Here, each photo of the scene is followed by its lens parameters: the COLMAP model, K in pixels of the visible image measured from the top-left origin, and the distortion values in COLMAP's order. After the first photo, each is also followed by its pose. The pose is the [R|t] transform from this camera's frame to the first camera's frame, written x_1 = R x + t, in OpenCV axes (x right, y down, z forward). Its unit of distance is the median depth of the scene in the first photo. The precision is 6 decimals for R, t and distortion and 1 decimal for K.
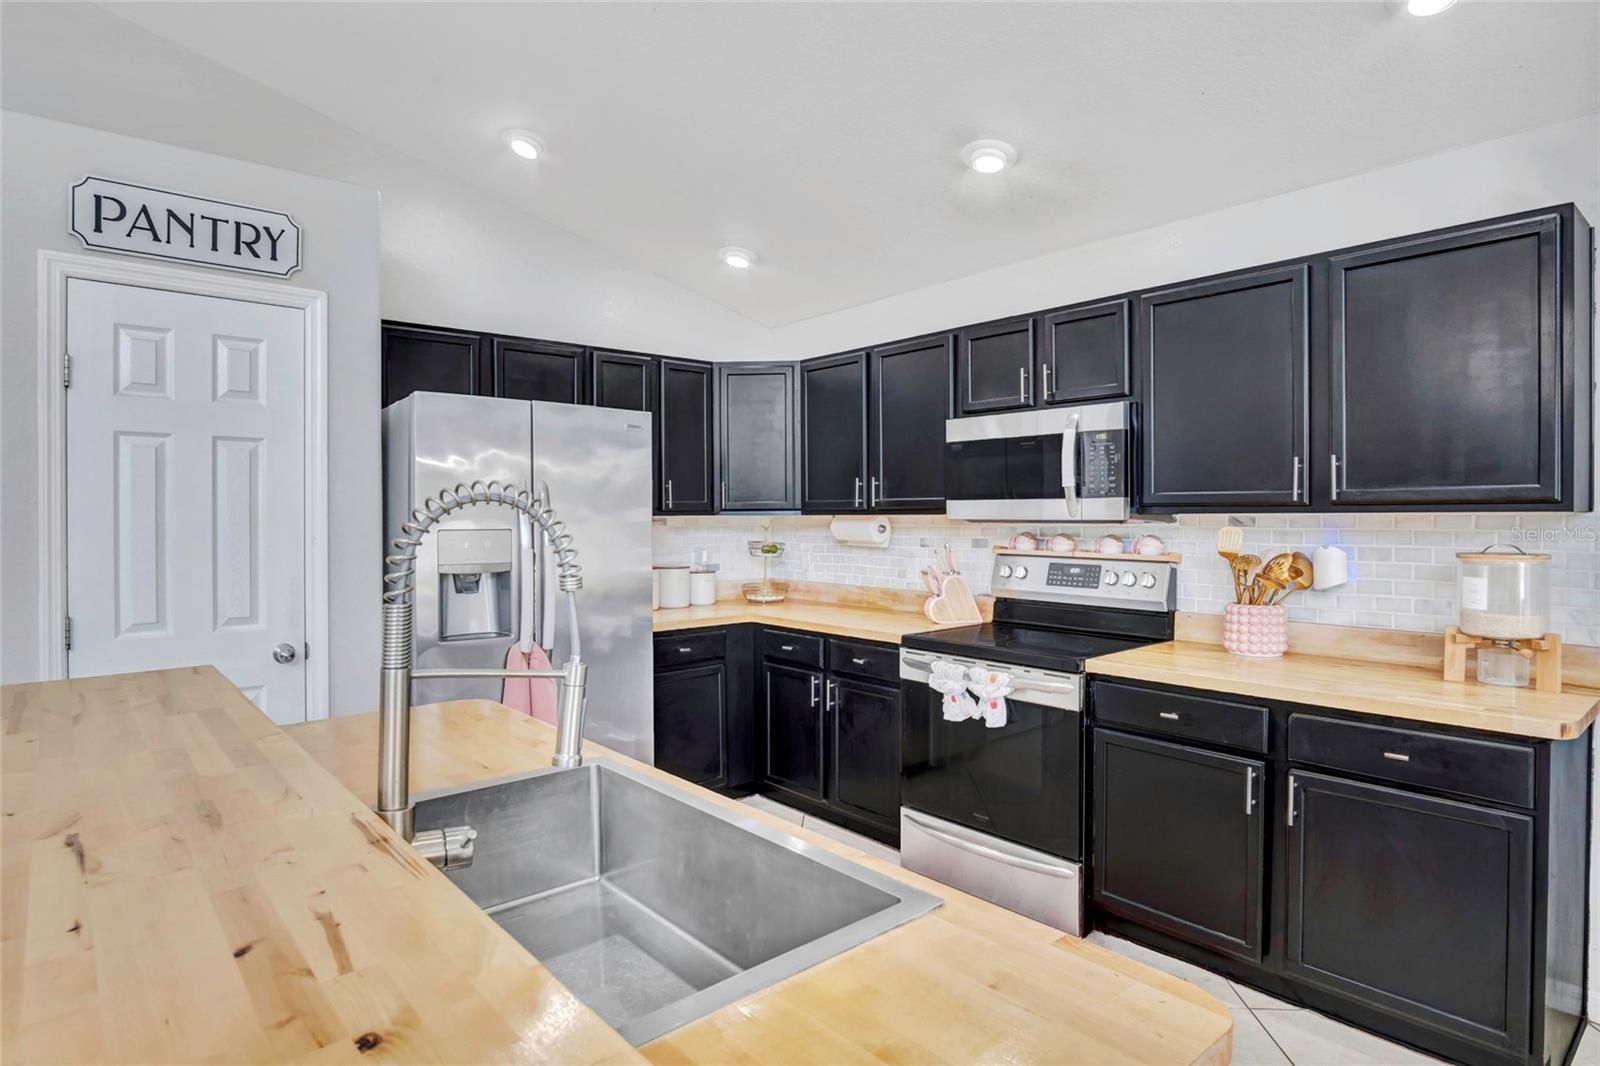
lens RADIAL K [[883.3, 0, 788.7], [0, 883.3, 524.2], [0, 0, 1]] dist [-0.043163, 0.013730]
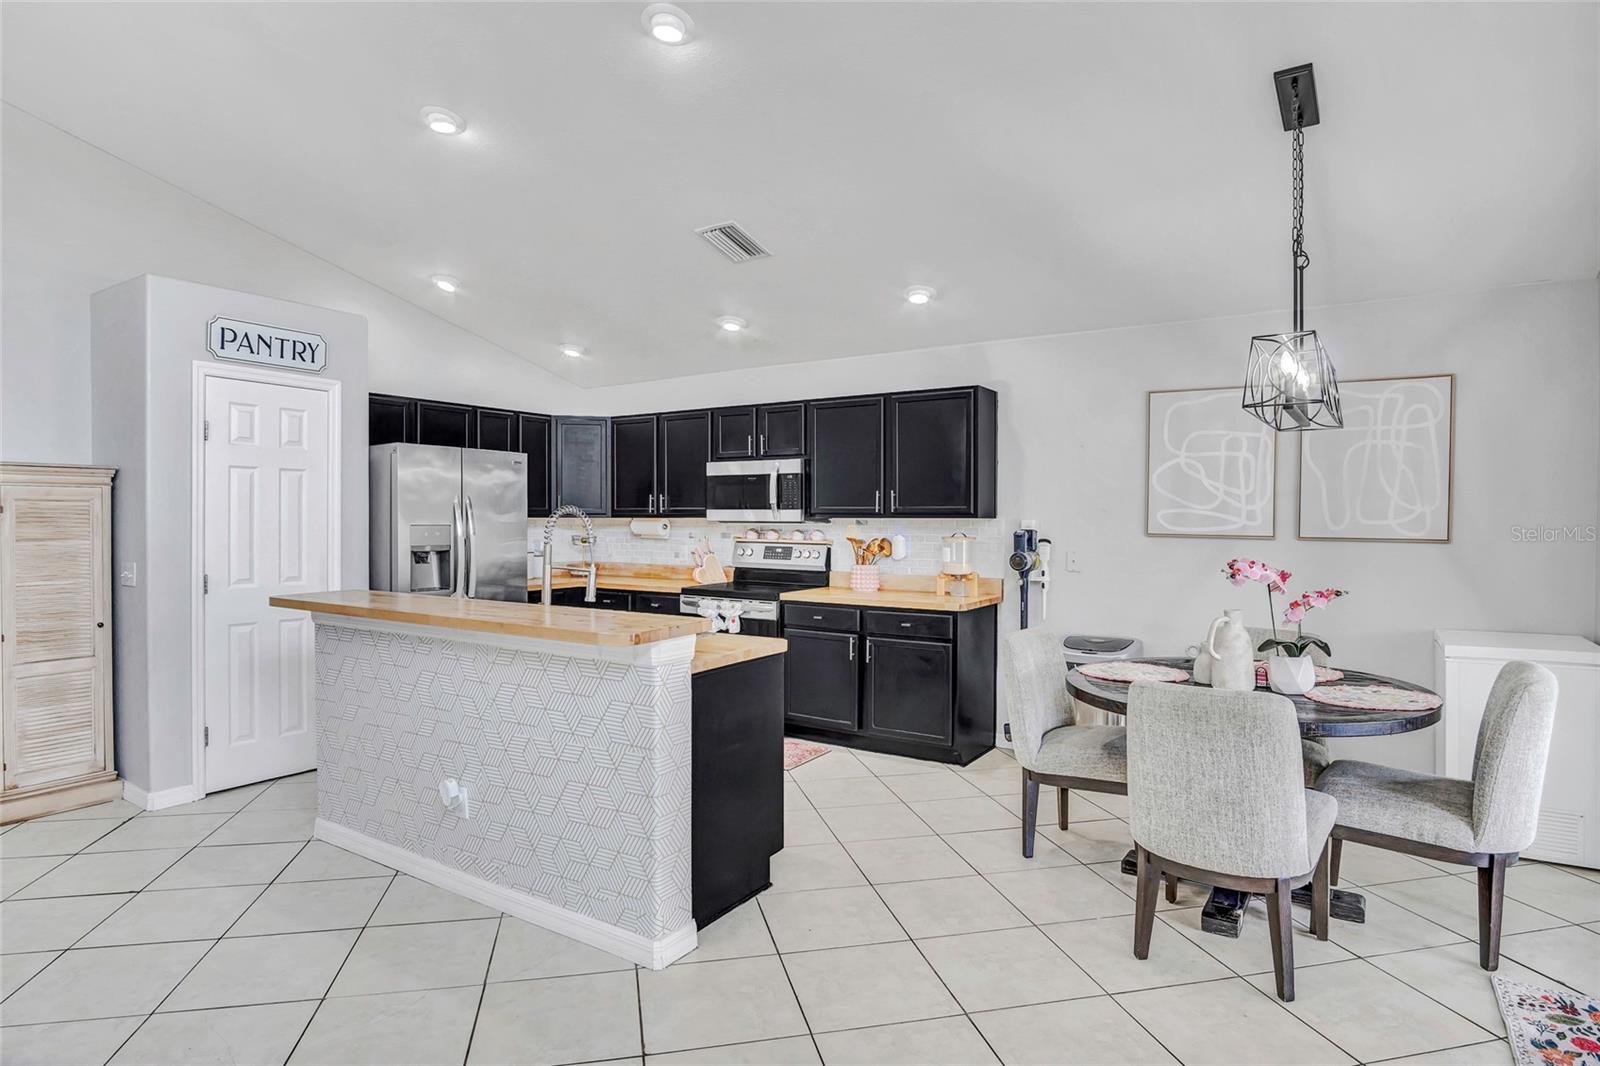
lens RADIAL K [[883.3, 0, 788.7], [0, 883.3, 524.2], [0, 0, 1]] dist [-0.043163, 0.013730]
pose [[0.959504, 0.003855, 0.281669, -0.167076], [-0.002965, 0.999989, -0.003586, 0.007647], [-0.281680, 0.002605, 0.959505, -0.762690]]
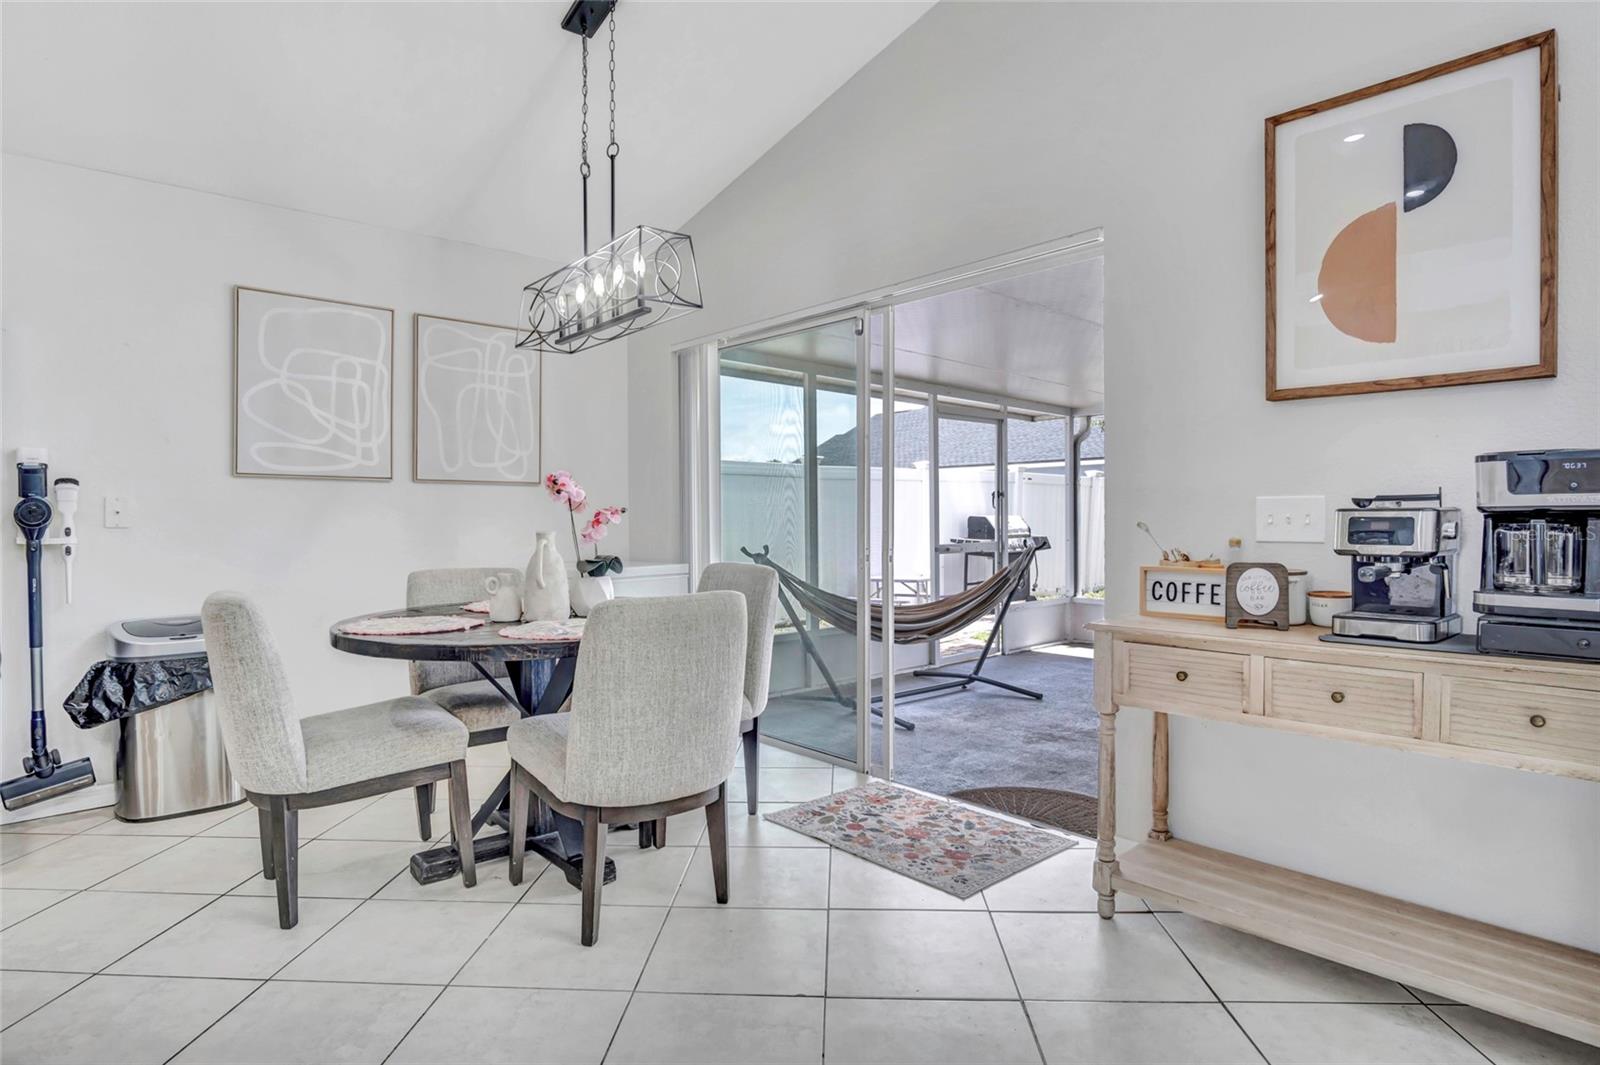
lens RADIAL K [[872.7, 0, 793.0], [0, 872.7, 527.1], [0, 0, 1]] dist [-0.031140, 0.000938]
pose [[-0.023352, -0.007444, 0.999700, -0.293377], [0.018882, 0.999791, 0.007886, 0.092798], [-0.999549, 0.019060, -0.023207, -0.183368]]
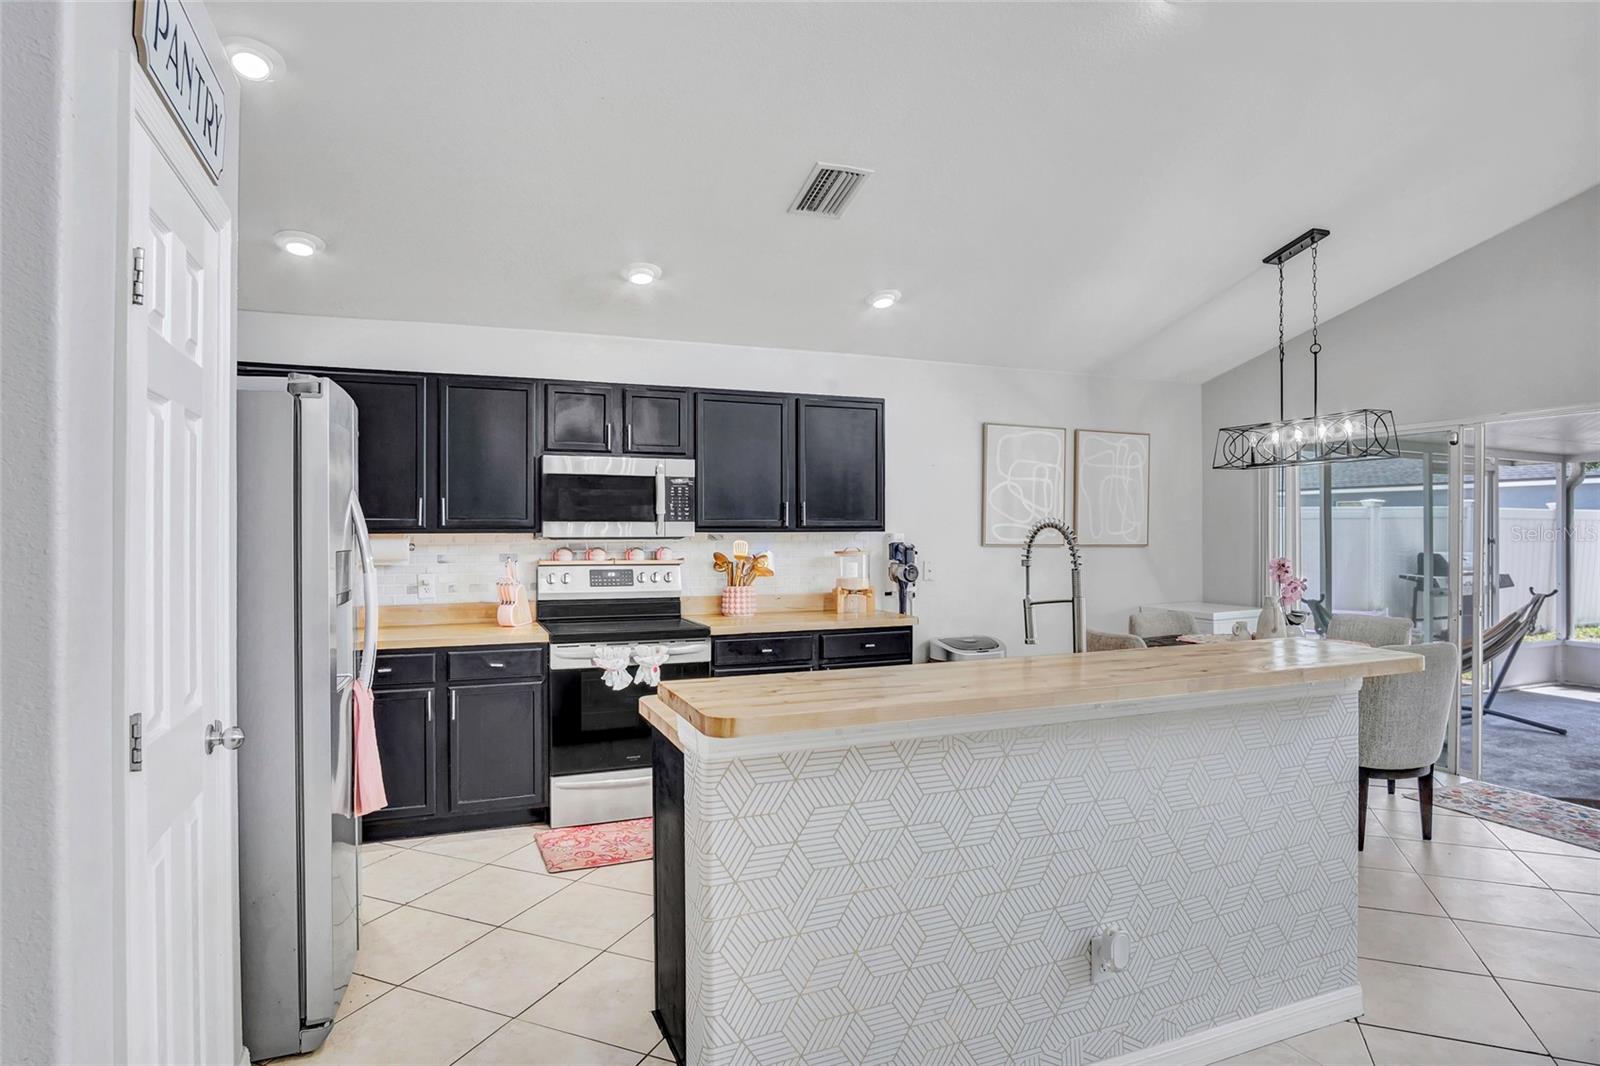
lens RADIAL K [[883.3, 0, 788.7], [0, 883.3, 524.2], [0, 0, 1]] dist [-0.043163, 0.013730]
pose [[0.318880, 0.010475, 0.947737, -0.962431], [0.011077, 0.999829, -0.014777, -0.001850], [-0.947730, 0.015211, 0.318710, 0.329147]]
